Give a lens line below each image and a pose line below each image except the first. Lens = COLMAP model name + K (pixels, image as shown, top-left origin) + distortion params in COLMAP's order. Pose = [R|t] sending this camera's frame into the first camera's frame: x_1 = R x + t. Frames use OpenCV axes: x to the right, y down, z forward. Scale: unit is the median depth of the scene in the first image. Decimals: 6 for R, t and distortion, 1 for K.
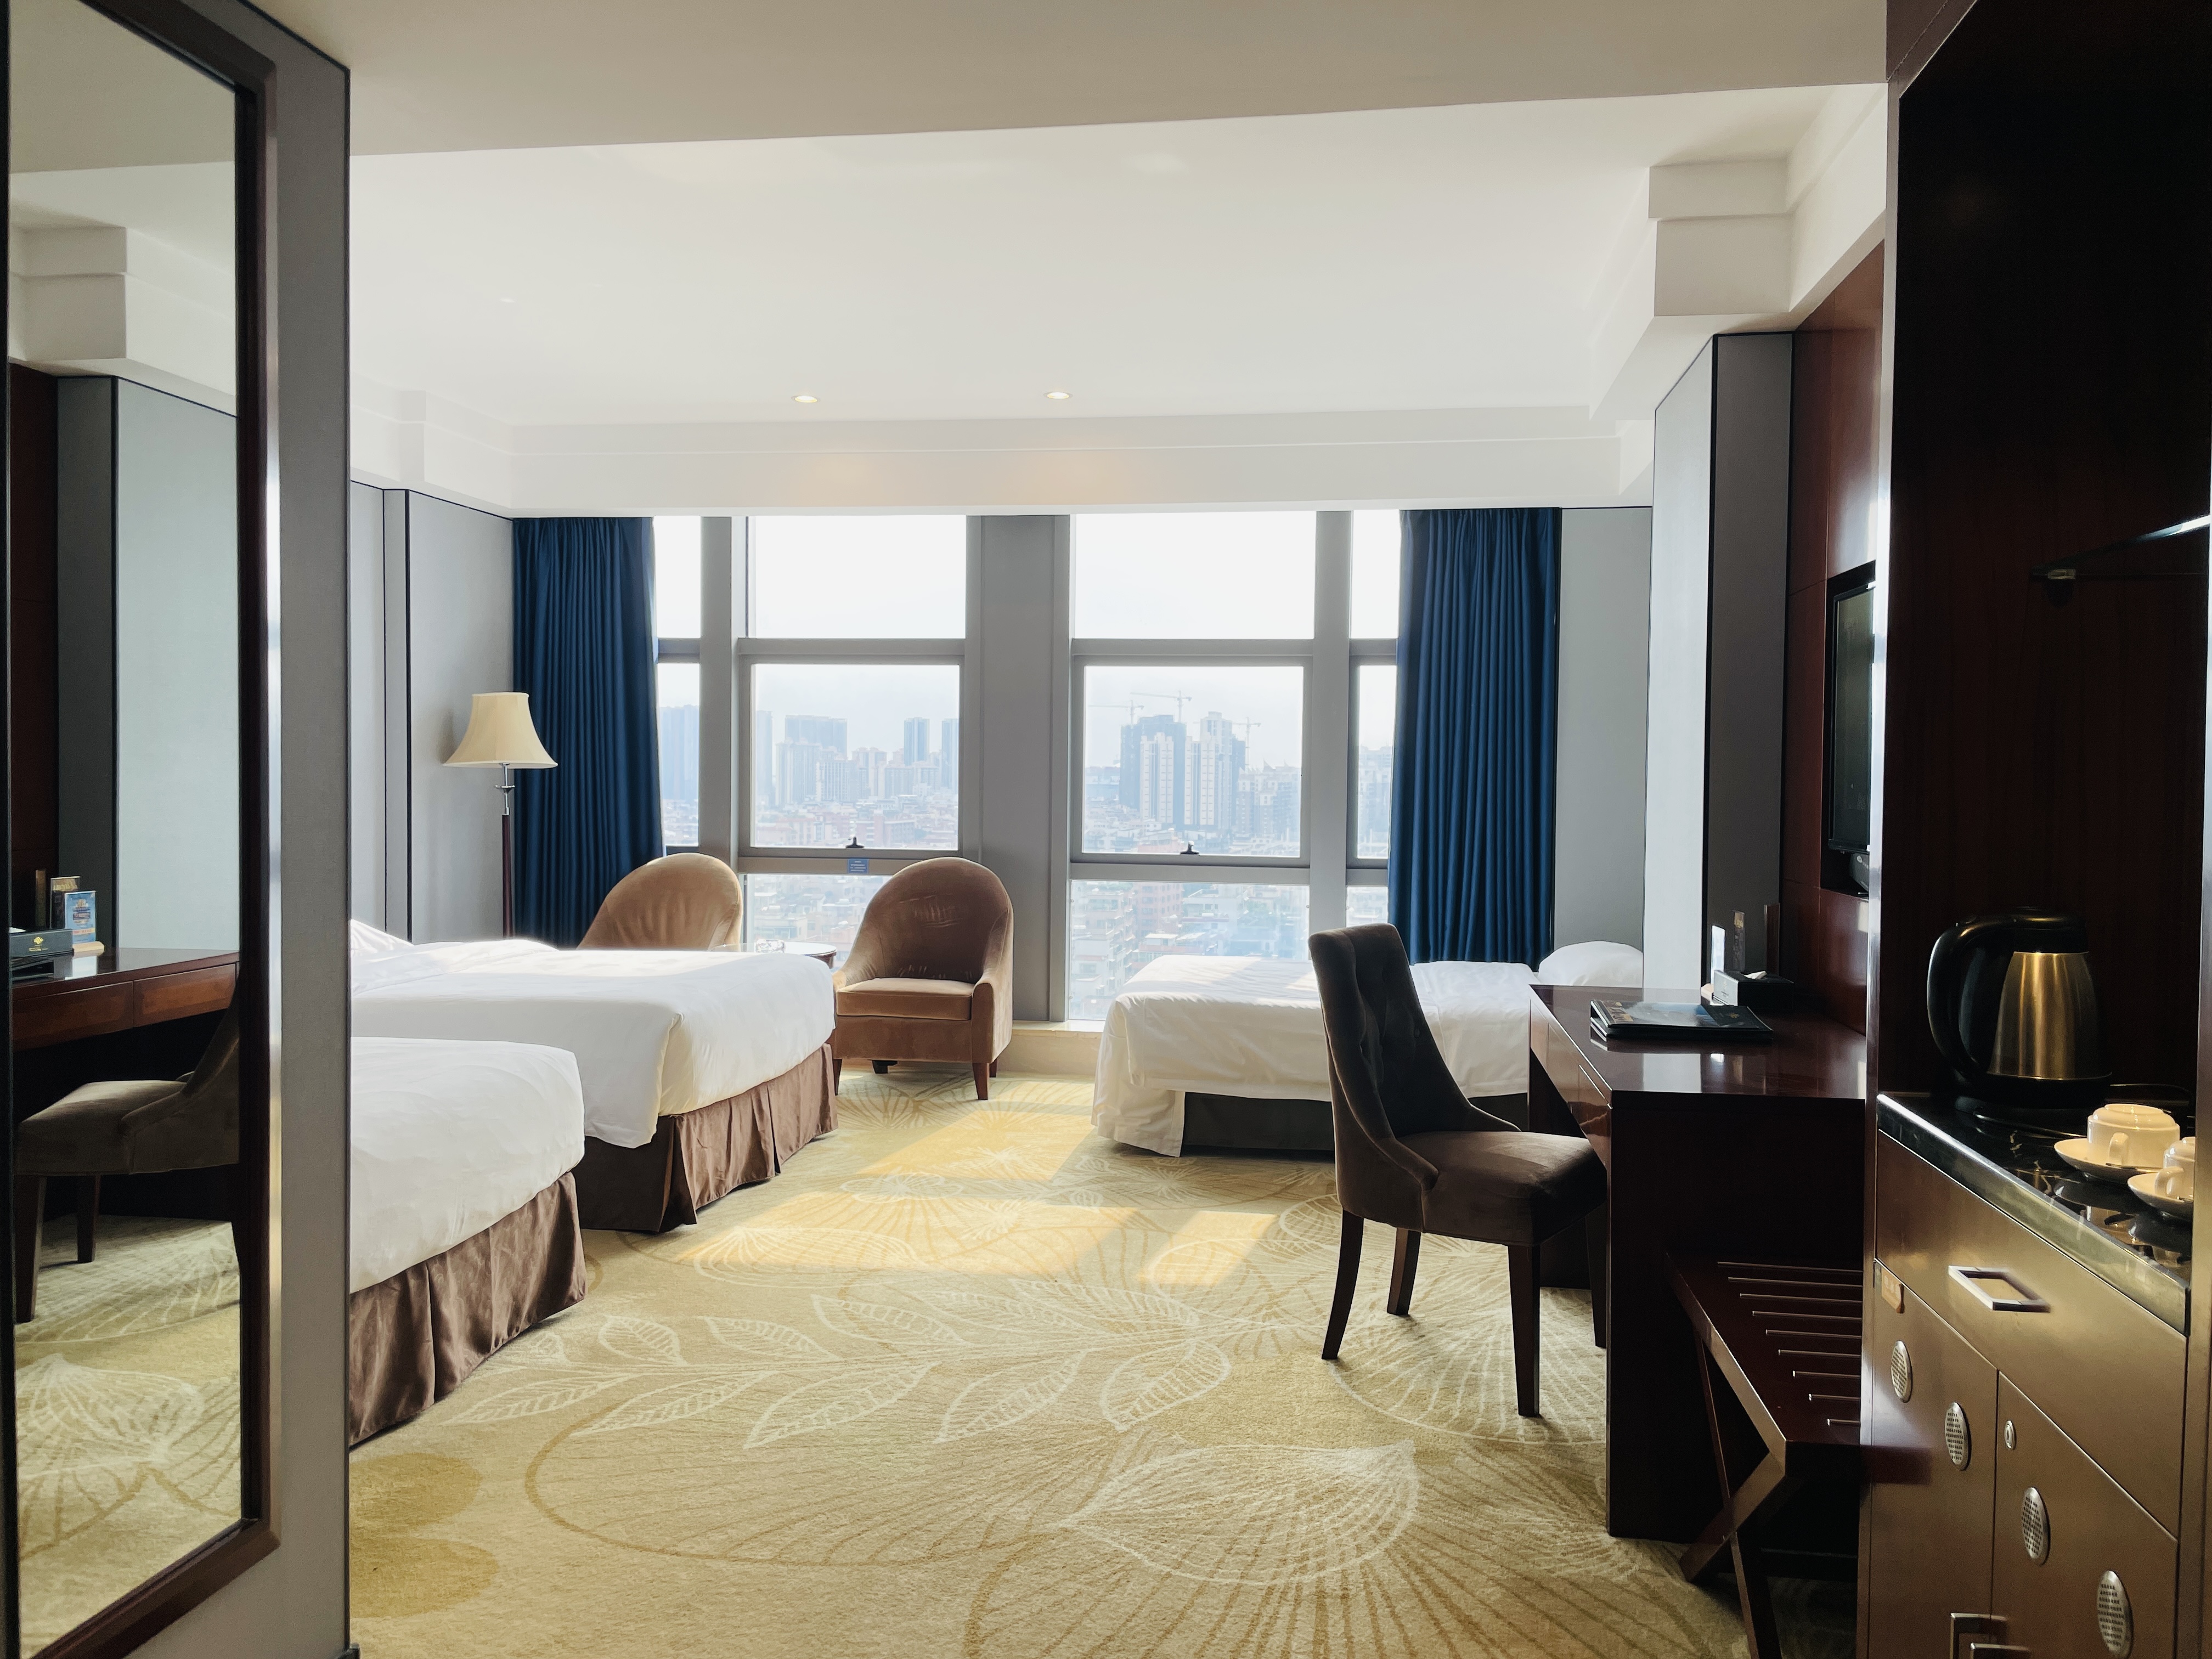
lens RADIAL K [[1691.9, 0, 1099.4], [0, 1691.9, 808.7], [0, 0, 1]] dist [0.081911, -0.088777]
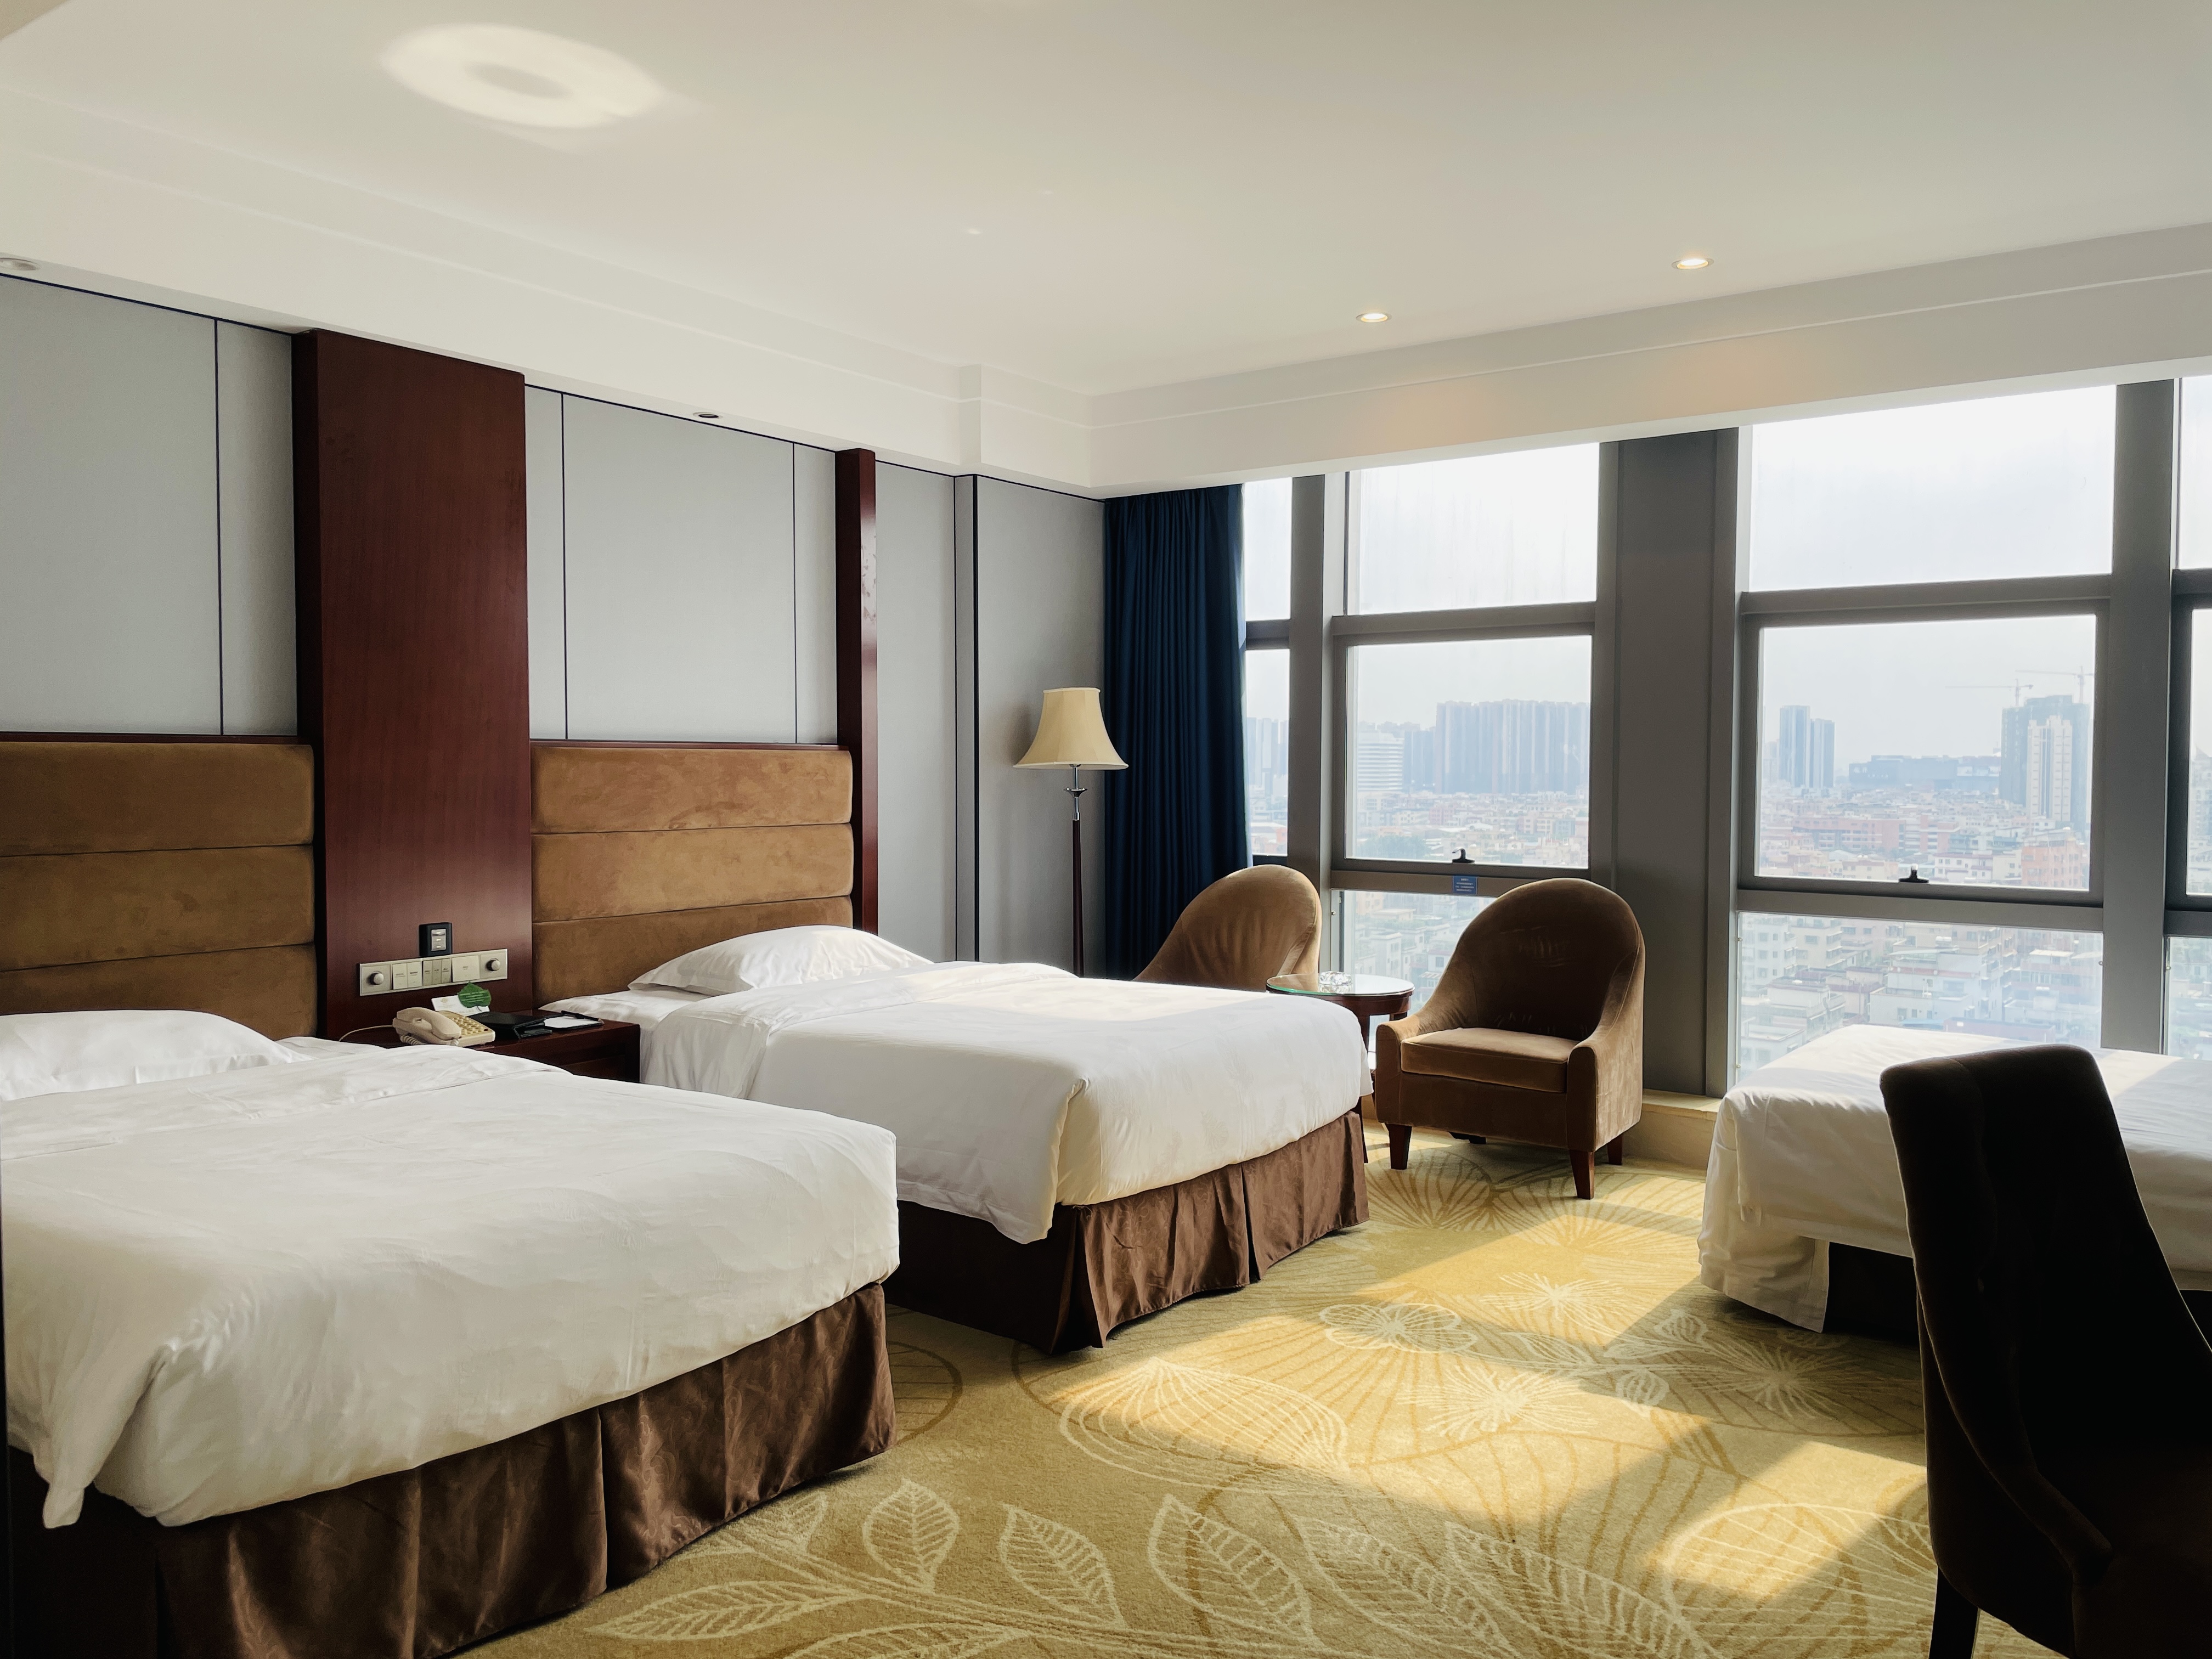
lens RADIAL K [[1691.9, 0, 1097.1], [0, 1691.9, 816.7], [0, 0, 1]] dist [0.081911, -0.088777]
pose [[0.890428, 0.007776, -0.455058, 0.095475], [-0.003905, 0.999948, 0.009446, -0.008518], [0.455108, -0.006634, 0.890411, 0.236880]]
